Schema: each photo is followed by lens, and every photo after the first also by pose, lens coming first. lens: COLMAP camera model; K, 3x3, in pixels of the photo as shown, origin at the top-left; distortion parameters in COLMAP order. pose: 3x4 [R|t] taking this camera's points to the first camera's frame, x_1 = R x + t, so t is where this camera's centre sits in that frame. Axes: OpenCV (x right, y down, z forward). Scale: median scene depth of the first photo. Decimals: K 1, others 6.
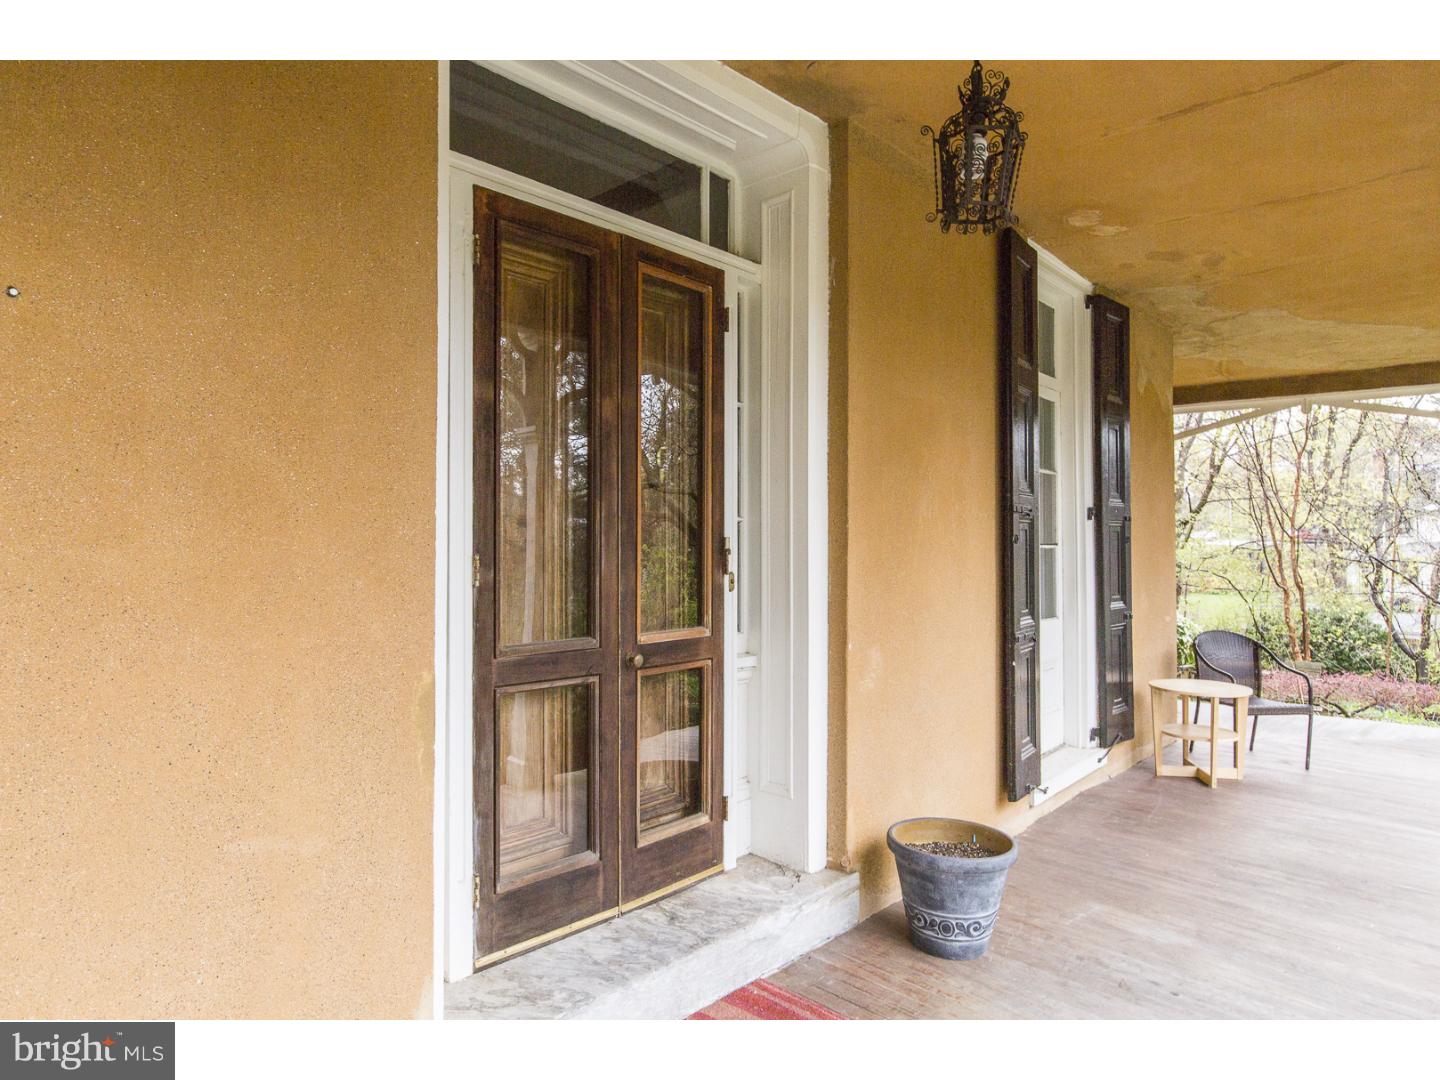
lens RADIAL K [[880.8, 0, 715.9], [0, 880.8, 539.2], [0, 0, 1]] dist [0.001393, -0.005120]
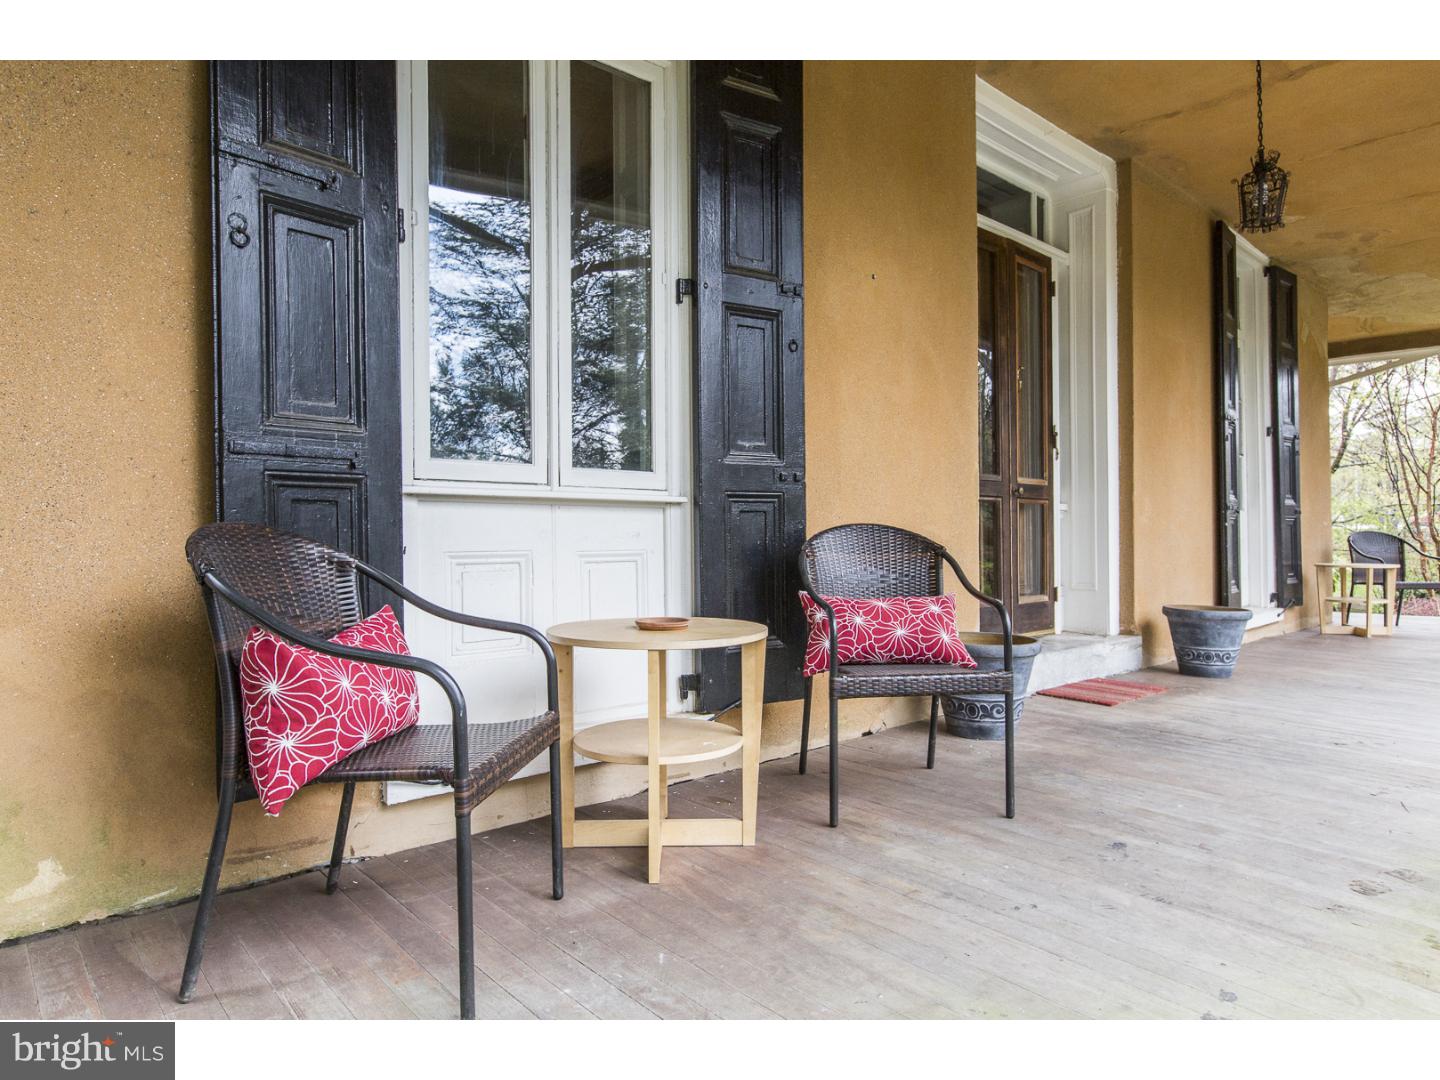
lens RADIAL K [[880.8, 0, 724.3], [0, 880.8, 537.2], [0, 0, 1]] dist [0.001393, -0.005120]
pose [[0.995576, -0.008528, -0.093569, -0.336421], [0.009250, 0.999931, 0.007279, 0.141231], [0.093500, -0.008112, 0.995586, -0.497824]]
